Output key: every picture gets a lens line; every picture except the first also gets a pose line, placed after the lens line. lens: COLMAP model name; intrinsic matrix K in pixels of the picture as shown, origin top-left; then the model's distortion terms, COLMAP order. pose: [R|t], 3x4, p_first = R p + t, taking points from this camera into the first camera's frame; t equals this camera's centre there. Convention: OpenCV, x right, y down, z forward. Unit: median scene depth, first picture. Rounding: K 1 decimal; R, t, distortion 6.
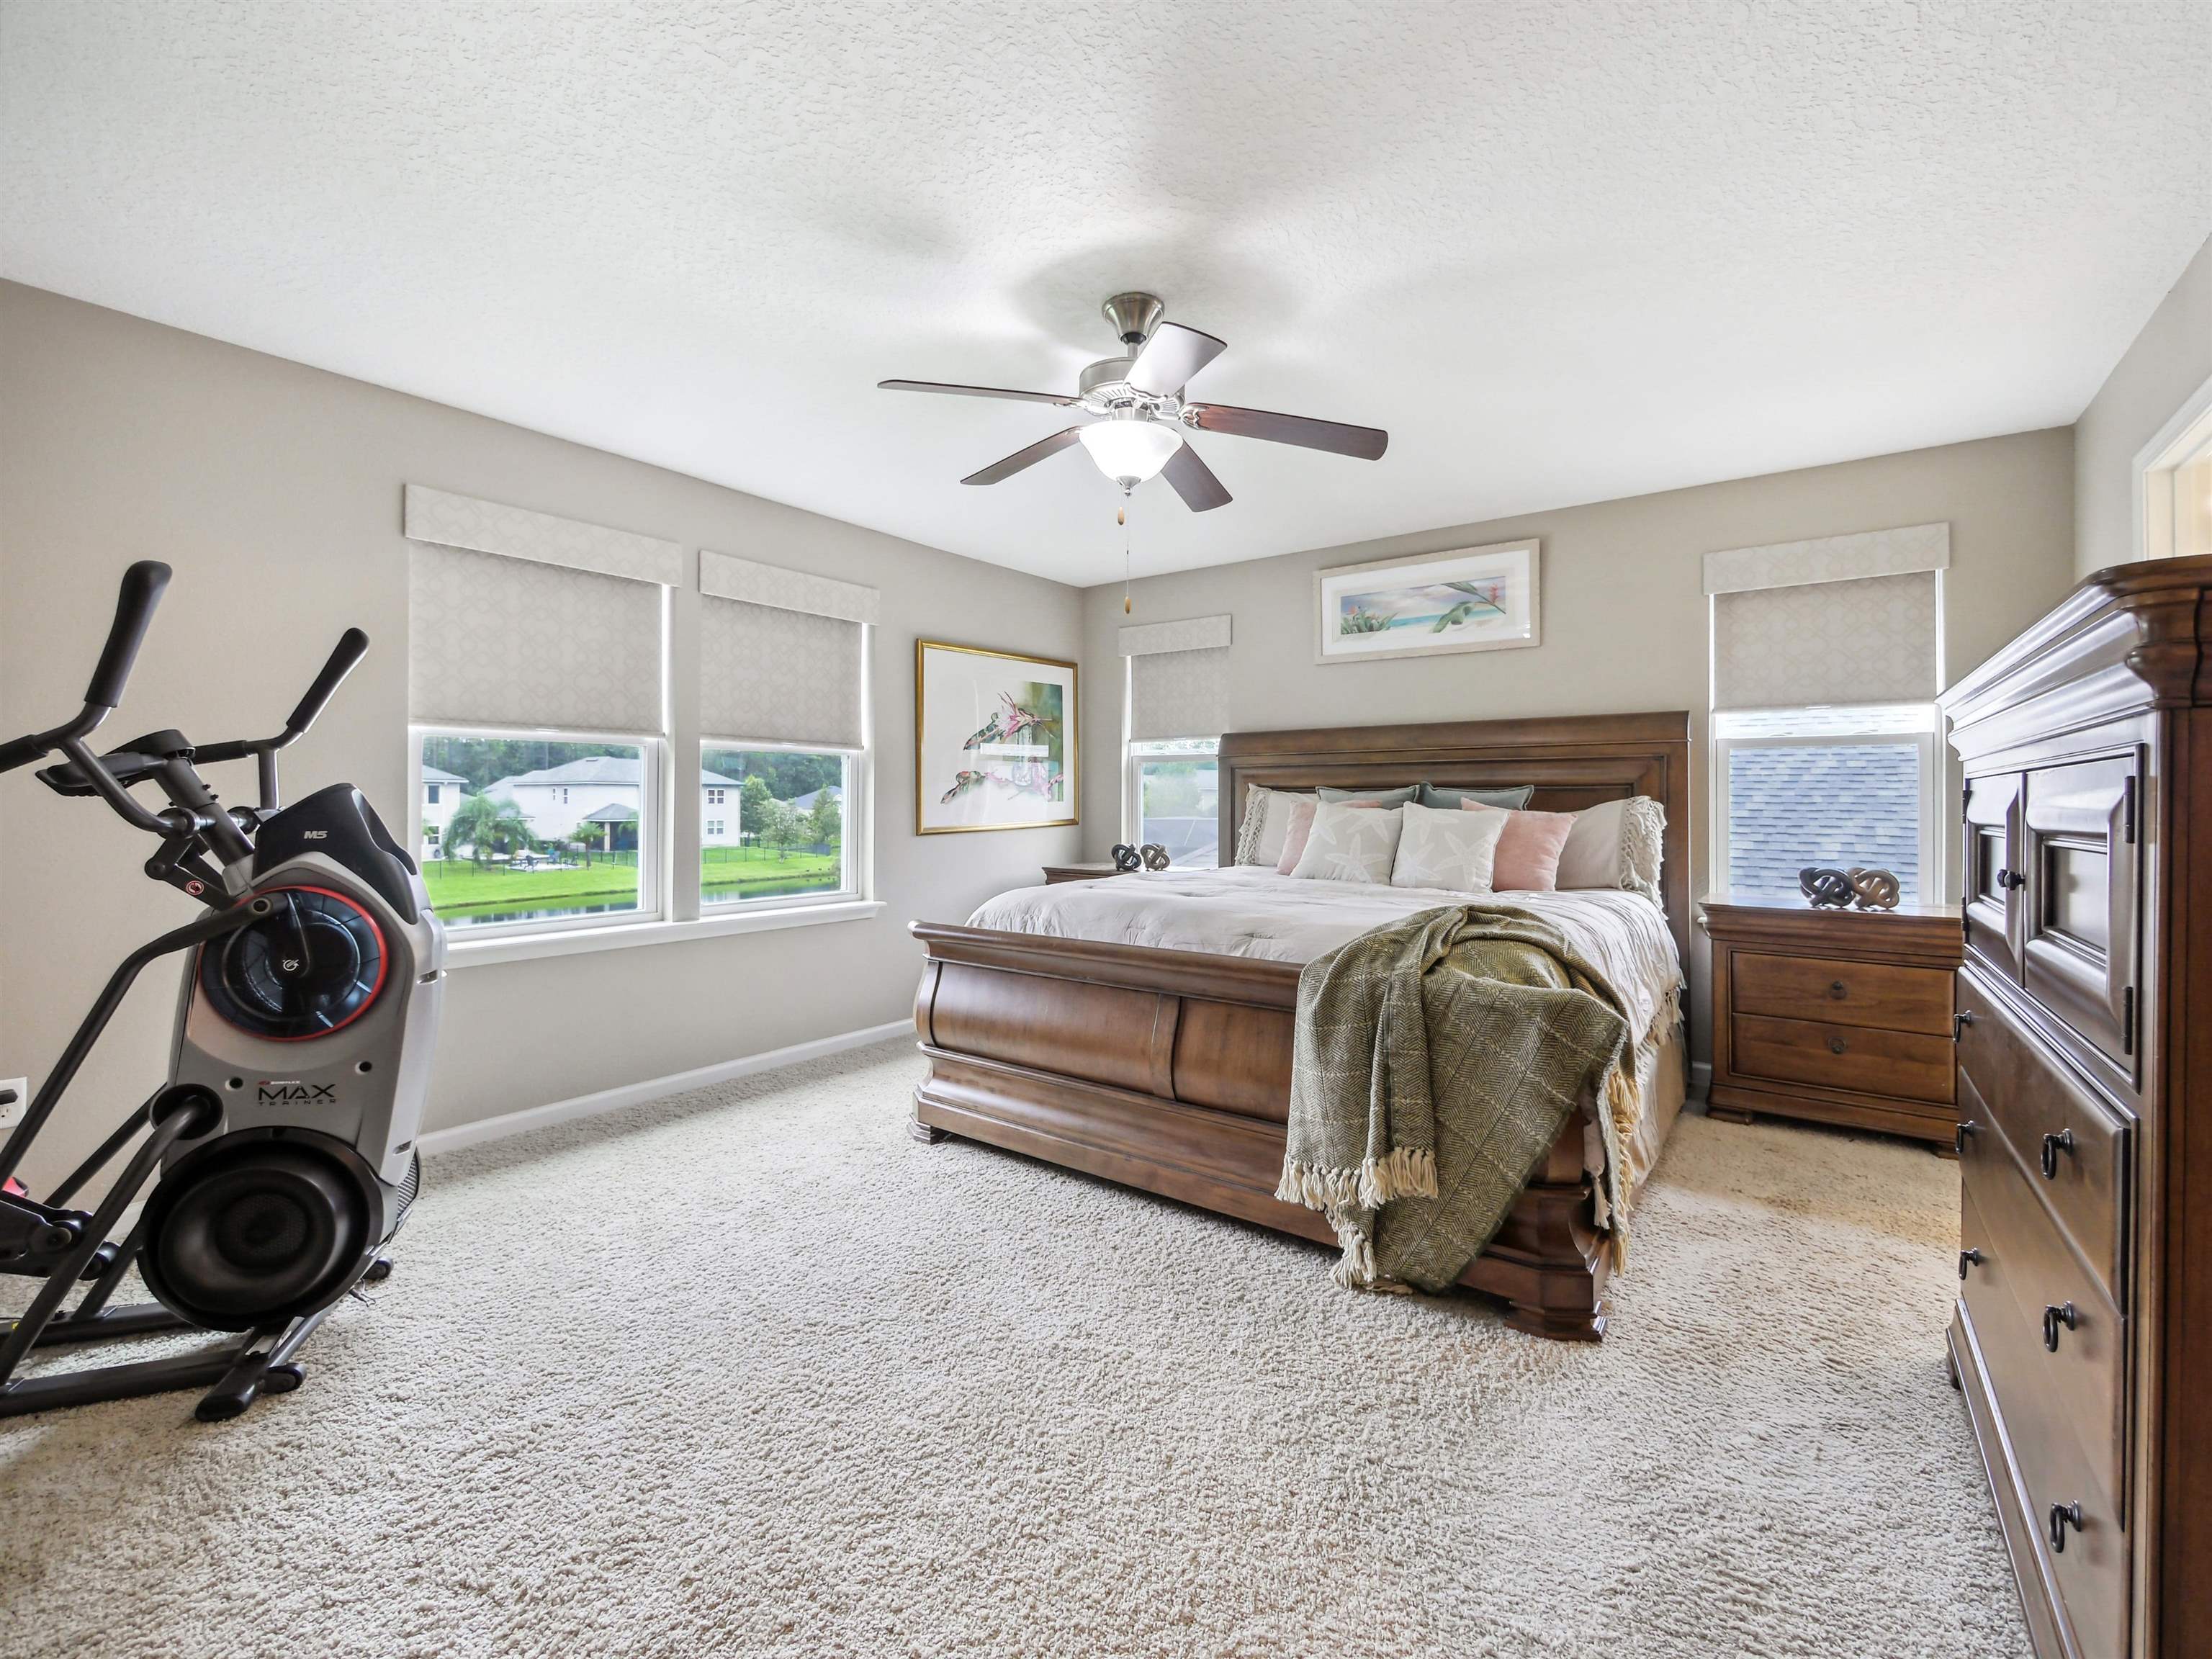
lens RADIAL K [[947.4, 0, 1092.3], [0, 947.4, 794.2], [0, 0, 1]] dist [-0.004208, 0.001382]
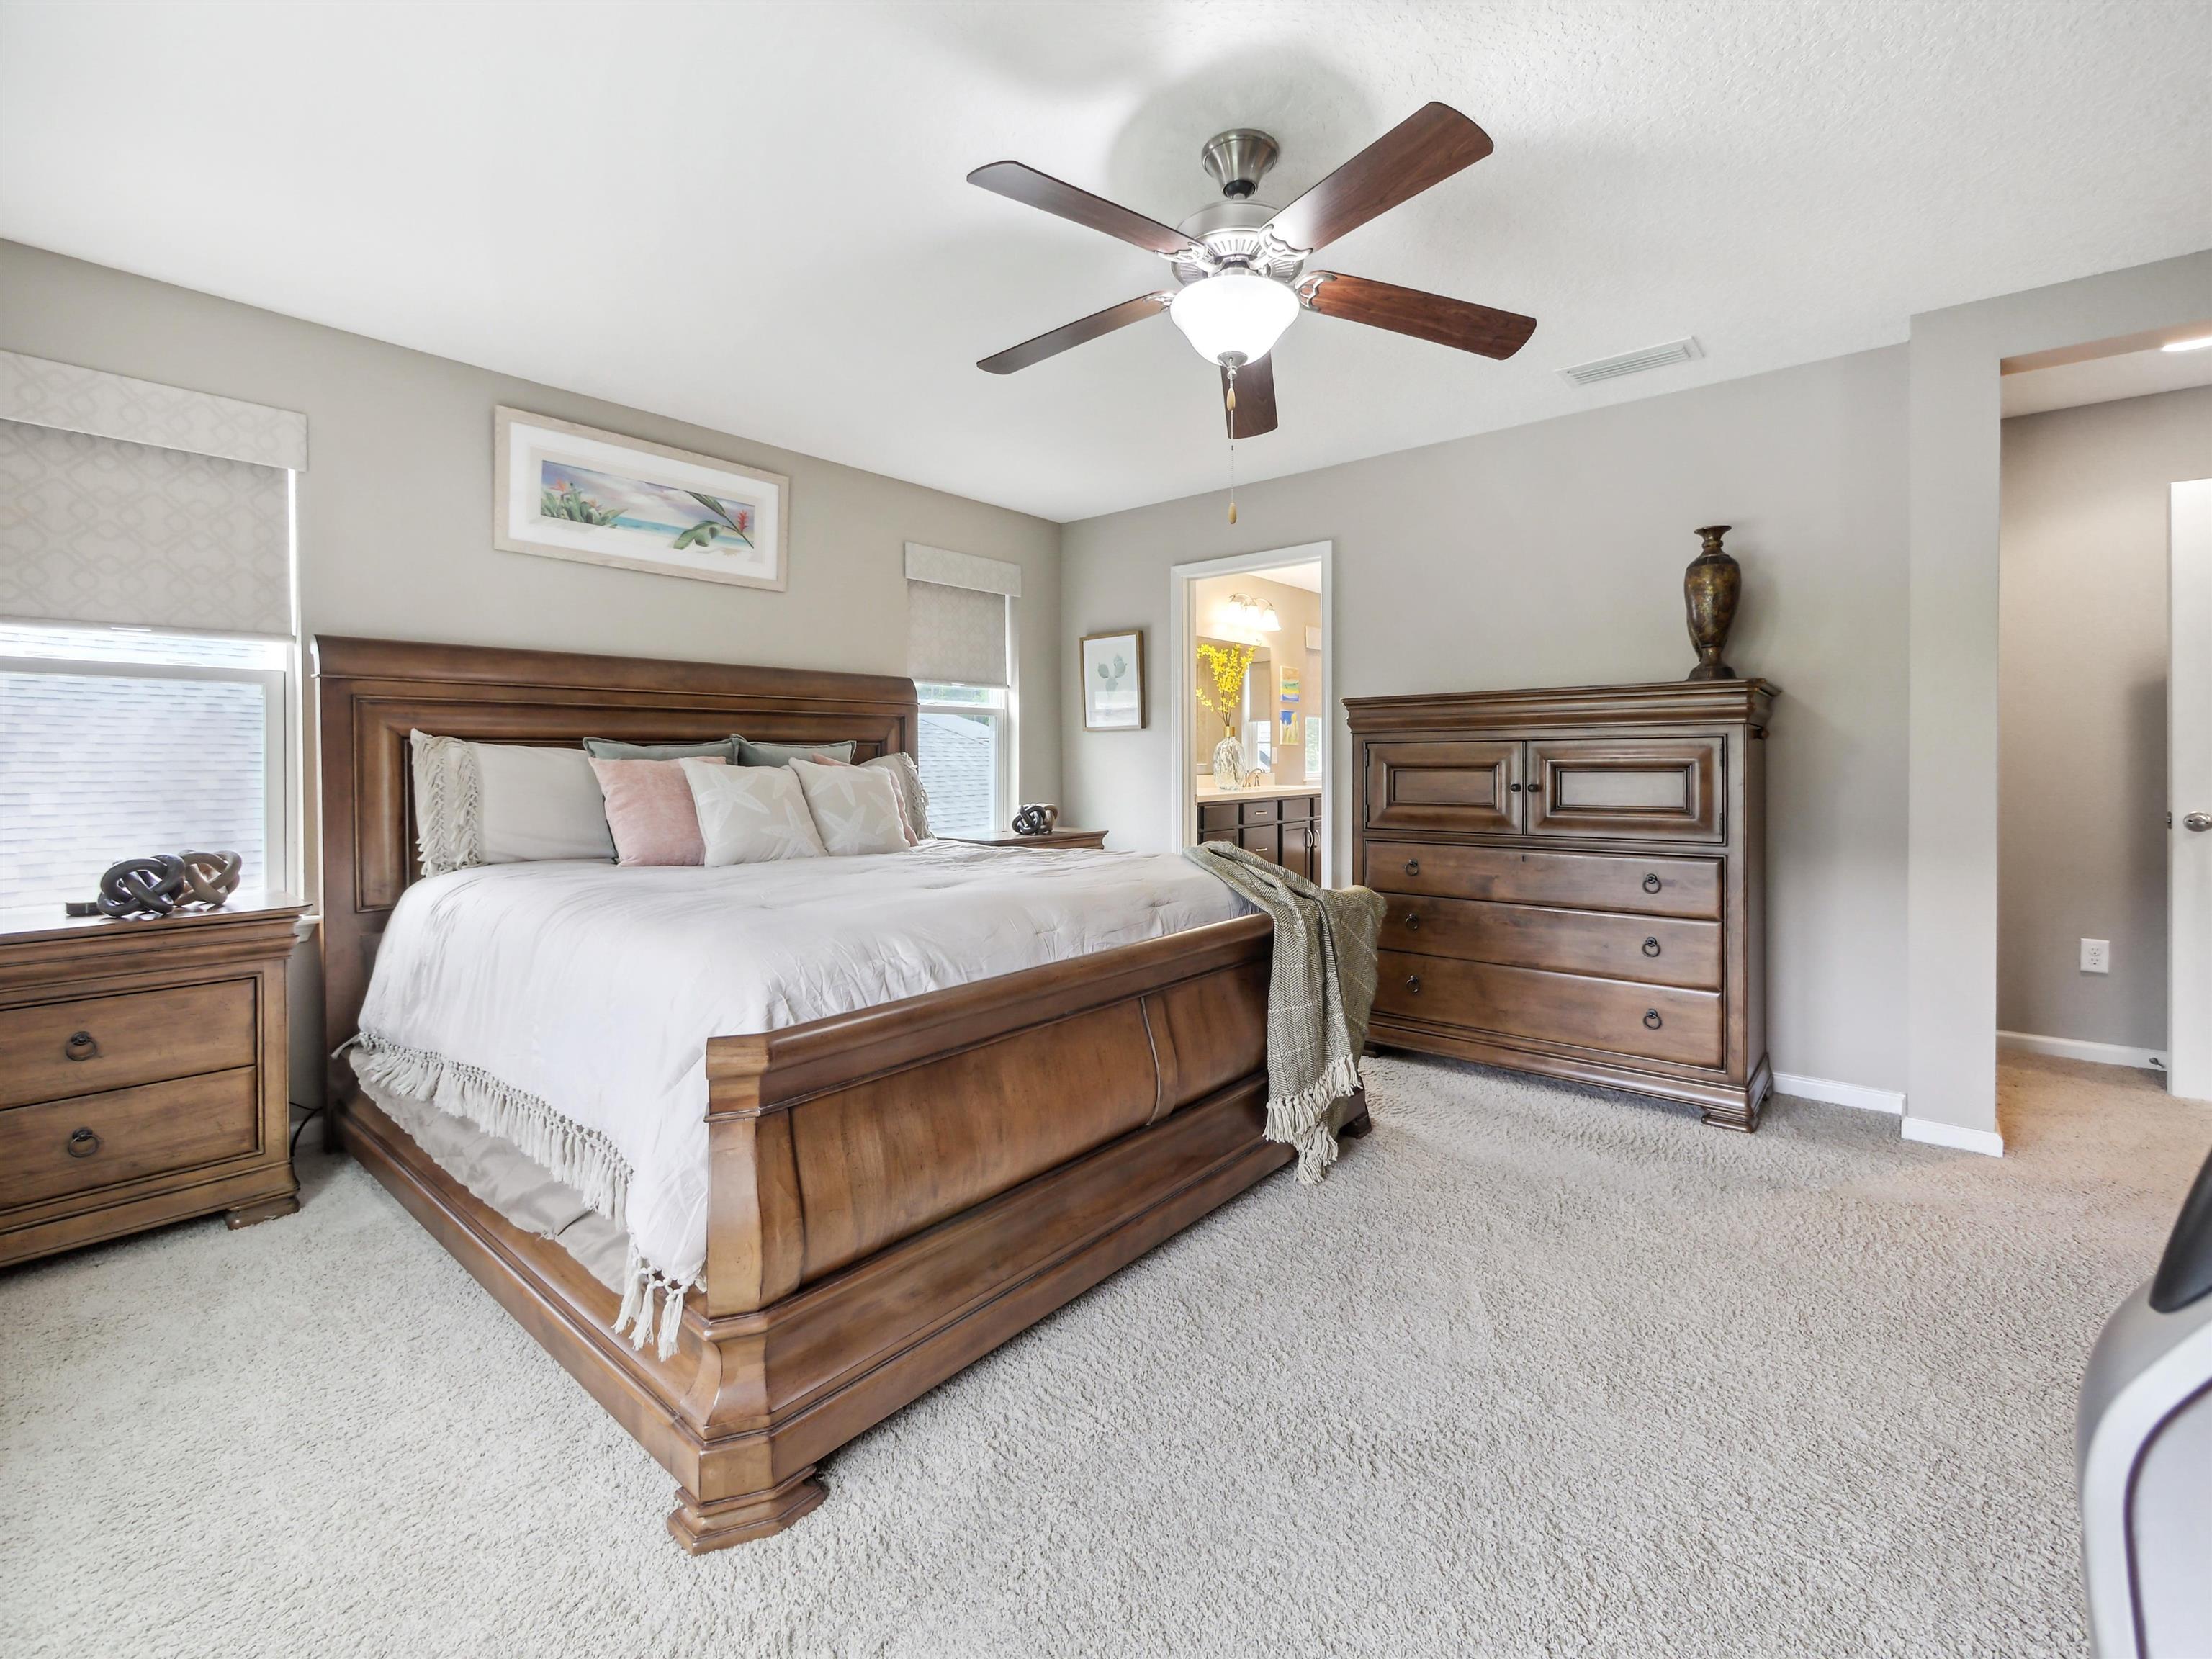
lens RADIAL K [[947.4, 0, 1154.8], [0, 947.4, 773.0], [0, 0, 1]] dist [-0.004208, 0.001382]
pose [[0.050197, -0.019355, 0.998552, -0.425624], [0.000207, 0.999812, 0.019369, 0.004372], [-0.998739, -0.000765, 0.050192, 0.558576]]
